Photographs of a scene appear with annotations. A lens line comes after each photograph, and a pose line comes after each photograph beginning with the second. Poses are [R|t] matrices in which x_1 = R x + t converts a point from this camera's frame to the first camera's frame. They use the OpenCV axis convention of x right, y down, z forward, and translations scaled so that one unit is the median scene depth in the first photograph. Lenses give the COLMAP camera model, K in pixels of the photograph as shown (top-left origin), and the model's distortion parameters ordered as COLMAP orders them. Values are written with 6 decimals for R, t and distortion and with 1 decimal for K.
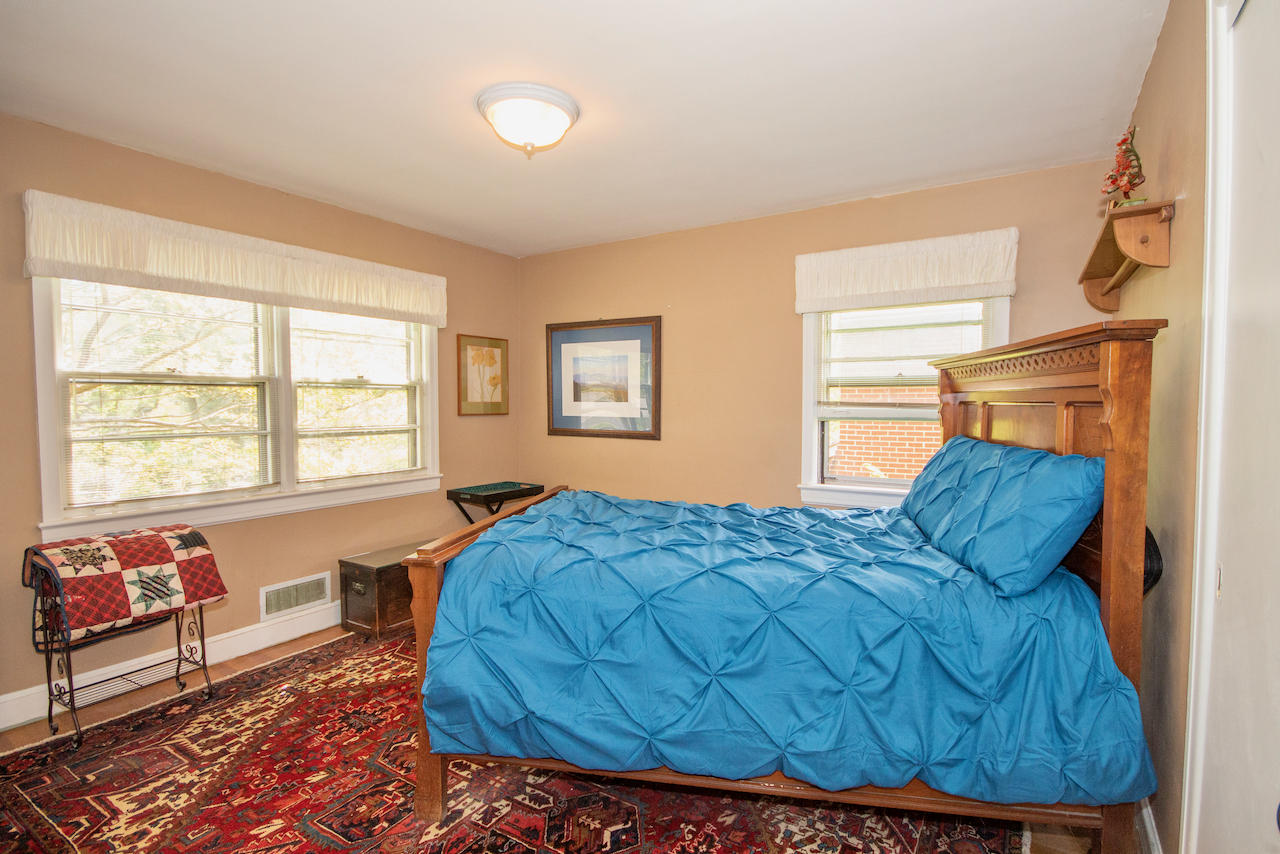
lens RADIAL K [[612.2, 0, 640.9], [0, 612.2, 426.3], [0, 0, 1]] dist [-0.000300, -0.000072]
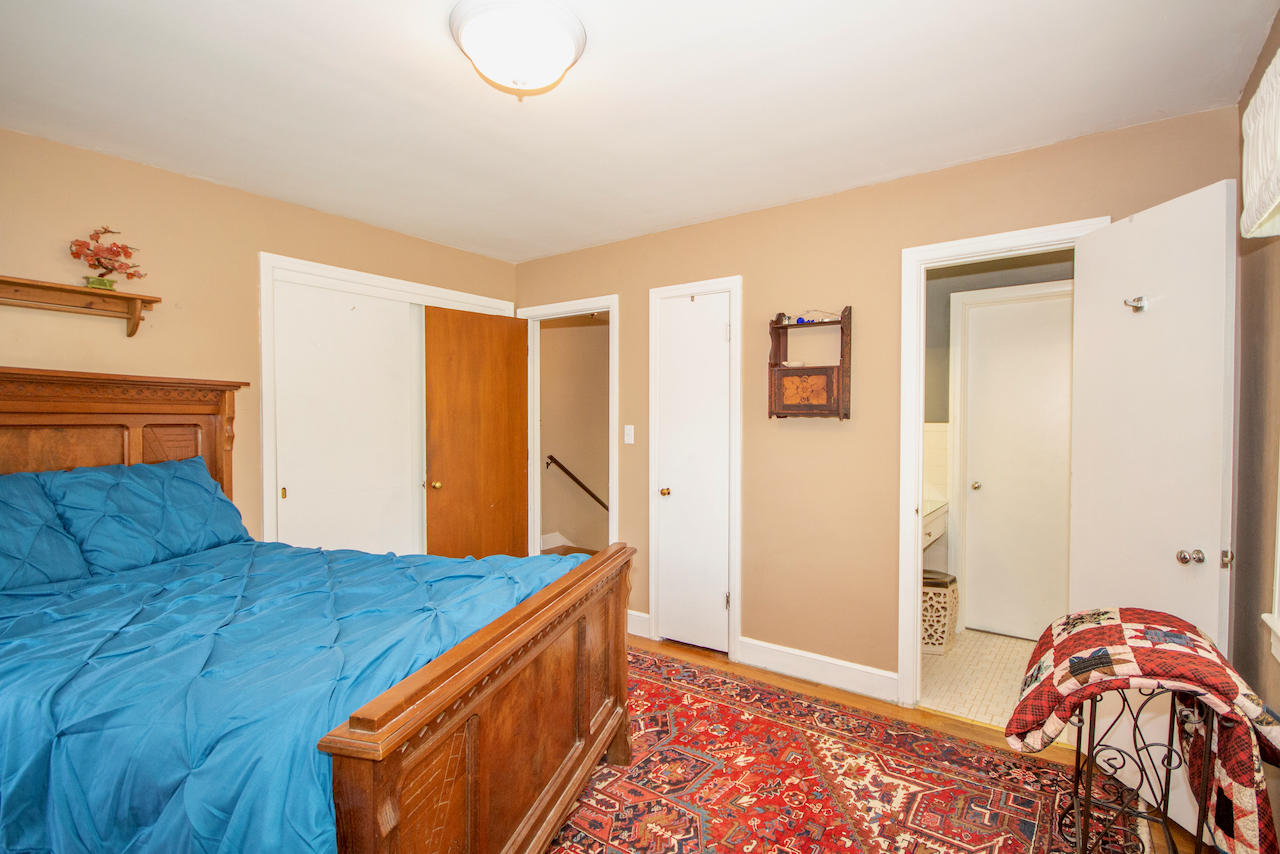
lens RADIAL K [[612.2, 0, 640.2], [0, 612.2, 425.3], [0, 0, 1]] dist [-0.000300, -0.000072]
pose [[-0.997129, 0.002242, 0.075683, -0.454739], [0.006595, 0.998335, 0.057306, -0.101442], [-0.075429, 0.057640, -0.995484, 2.070257]]
